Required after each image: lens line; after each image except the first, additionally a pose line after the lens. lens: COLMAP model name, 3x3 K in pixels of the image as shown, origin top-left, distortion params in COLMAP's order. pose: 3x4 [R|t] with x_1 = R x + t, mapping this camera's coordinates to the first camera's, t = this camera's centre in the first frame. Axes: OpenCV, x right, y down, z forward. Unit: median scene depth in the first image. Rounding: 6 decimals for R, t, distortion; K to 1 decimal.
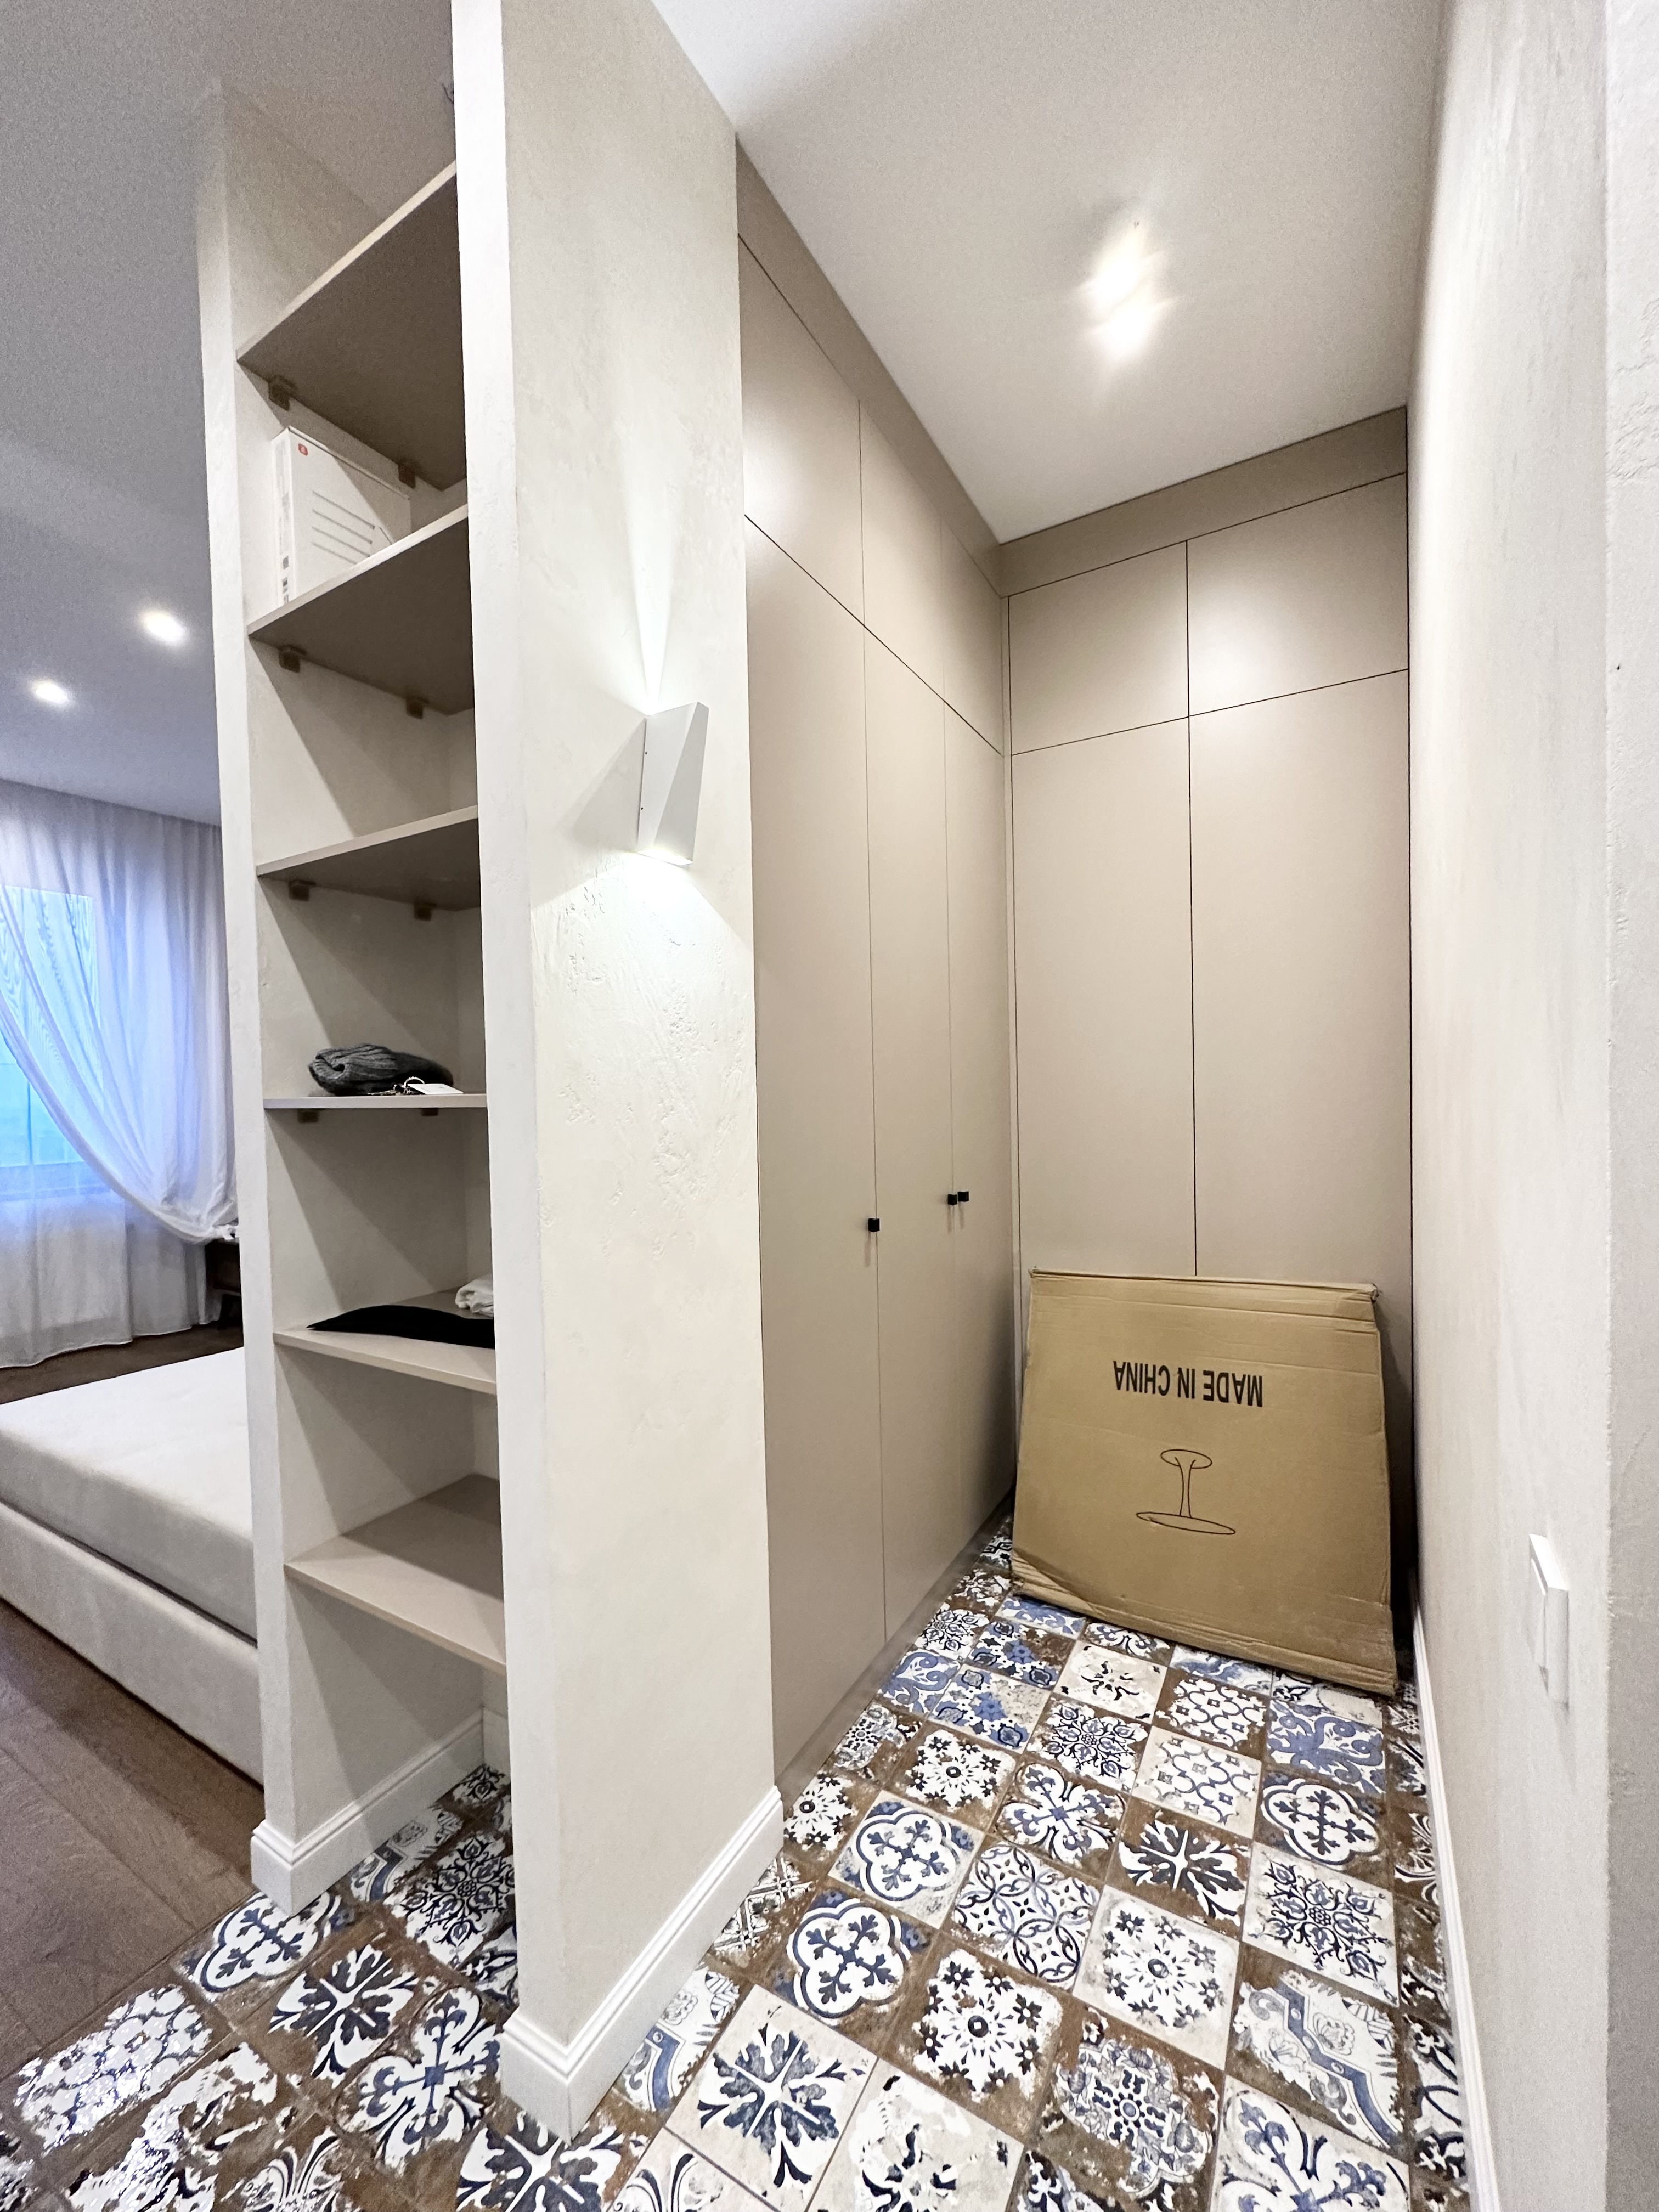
lens RADIAL K [[886.9, 0, 830.3], [0, 886.9, 1107.6], [0, 0, 1]] dist [-0.000628, 0.000721]
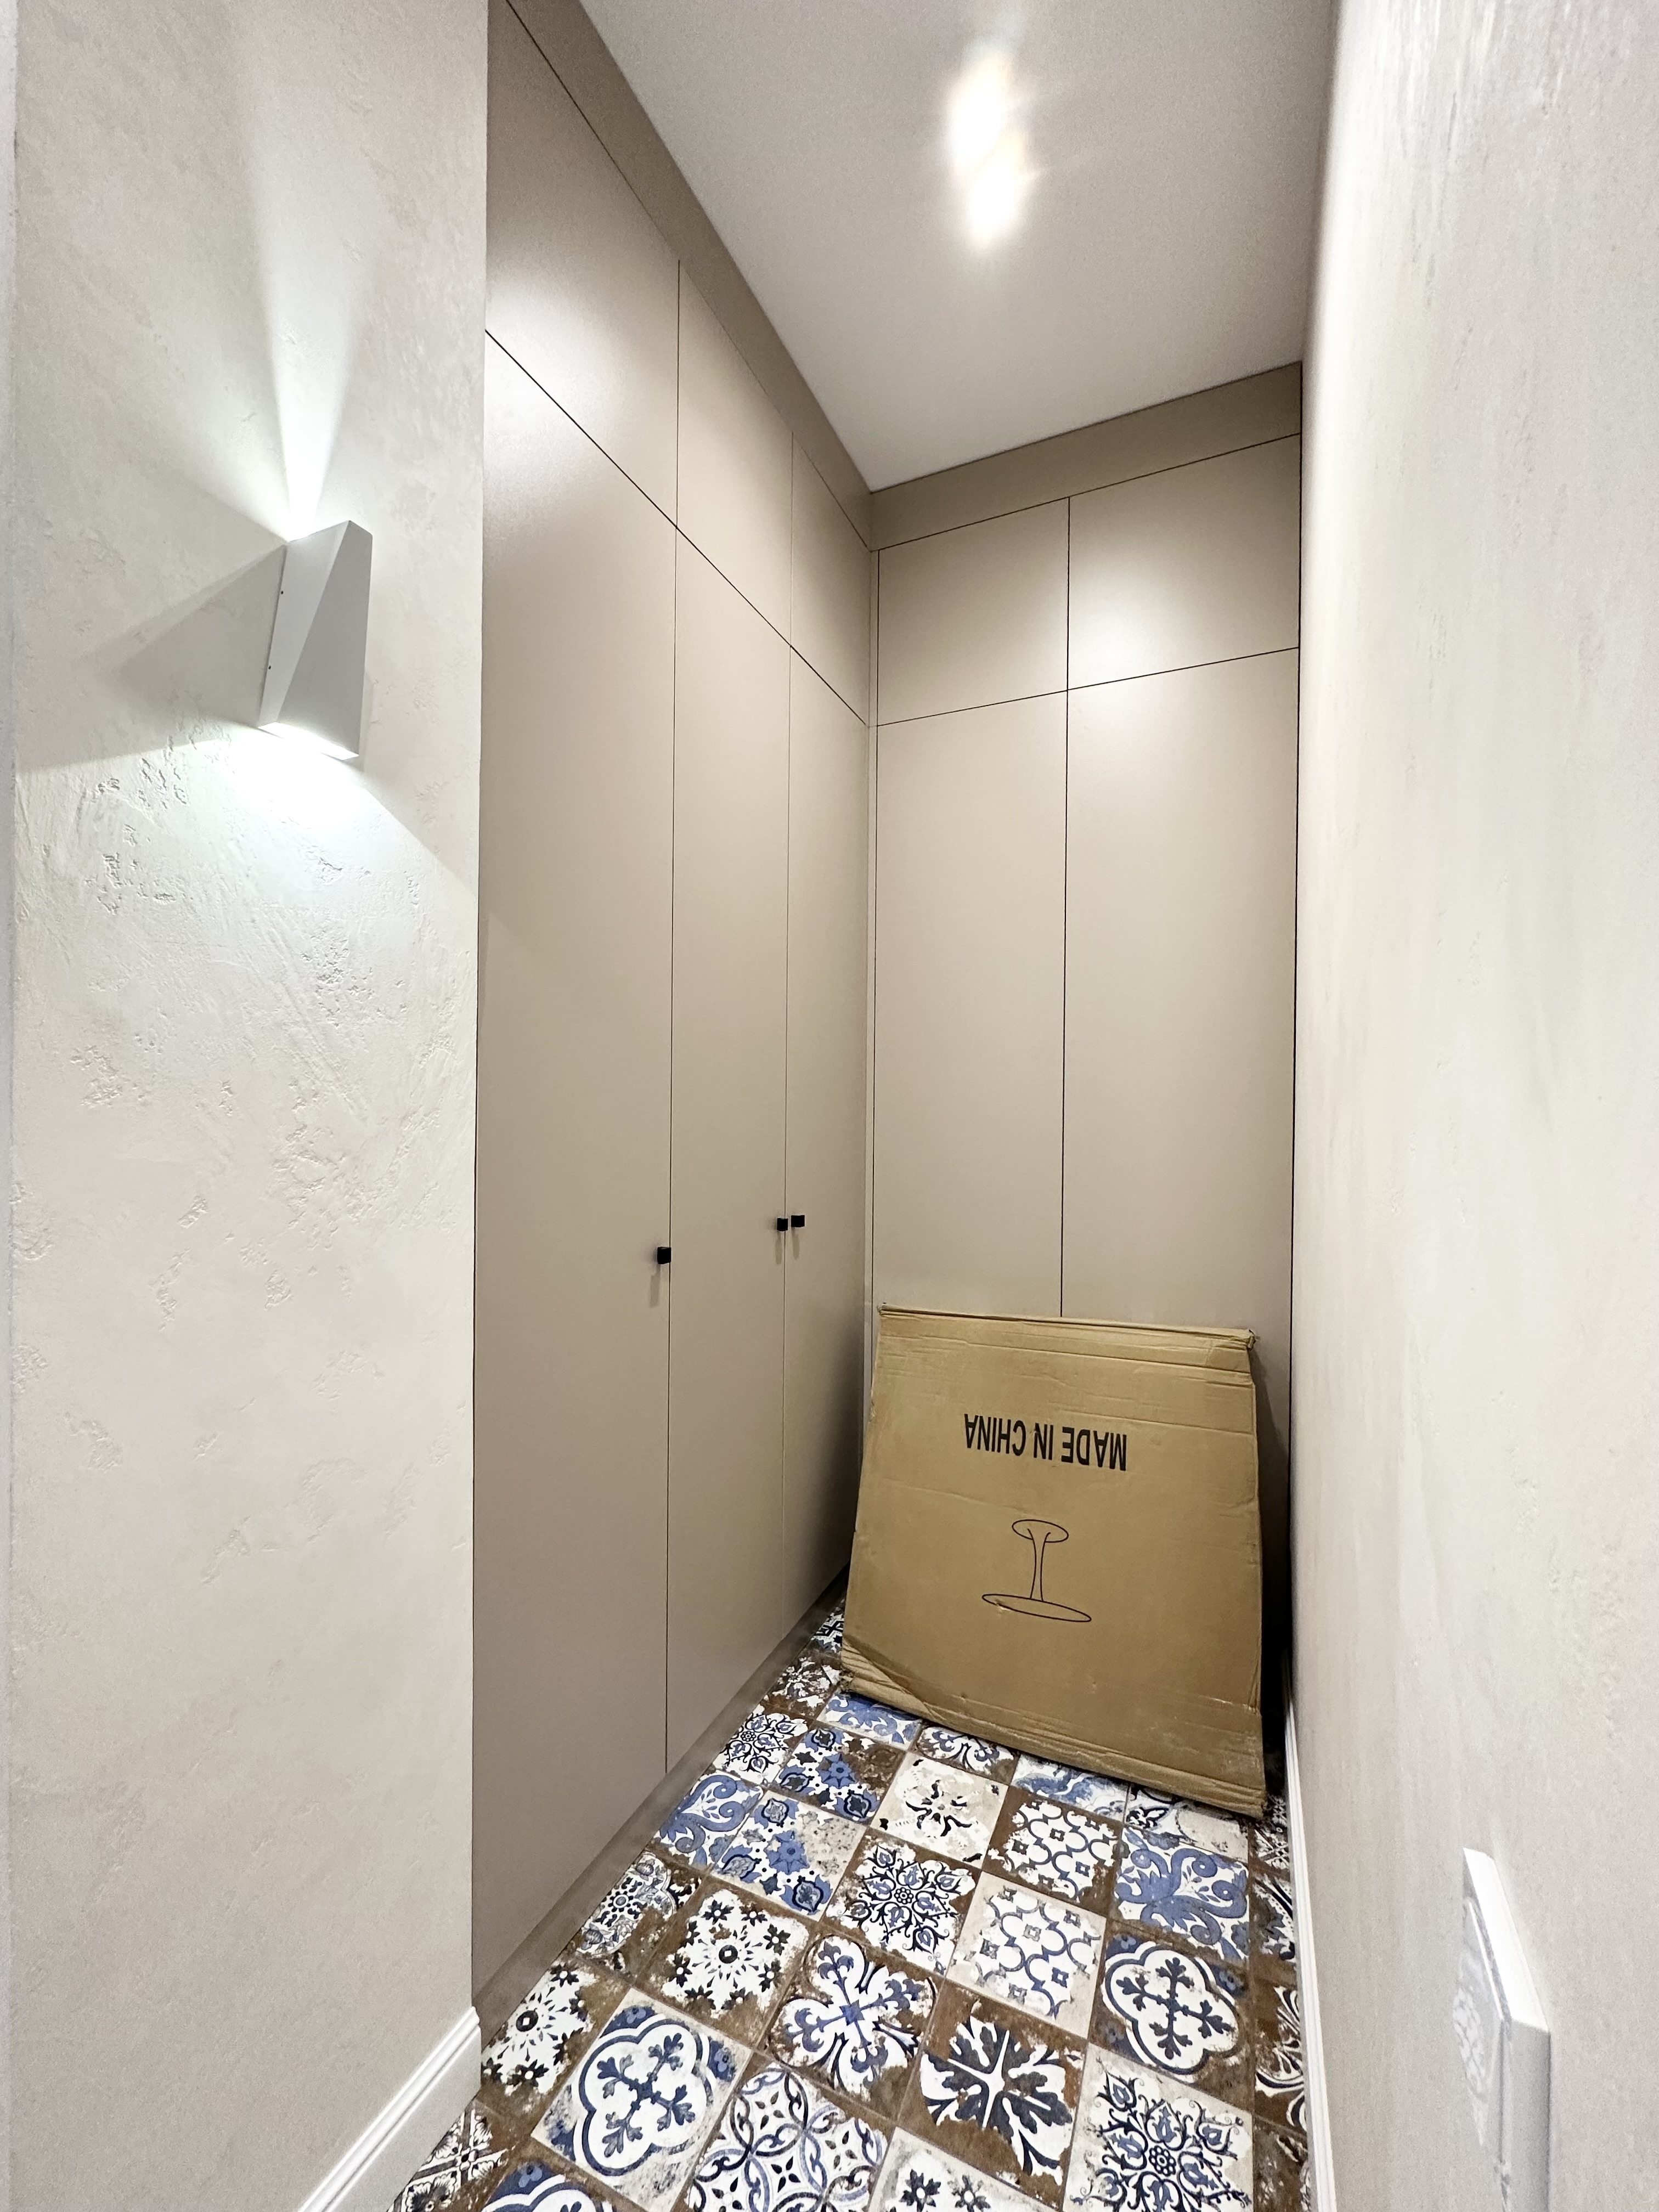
lens RADIAL K [[886.9, 0, 827.5], [0, 886.9, 1105.0], [0, 0, 1]] dist [-0.000628, 0.000721]
pose [[0.995189, 0.033064, 0.092224, 0.124879], [-0.030875, 0.999209, -0.025065, 0.011191], [-0.092980, 0.022097, 0.995423, 0.183817]]
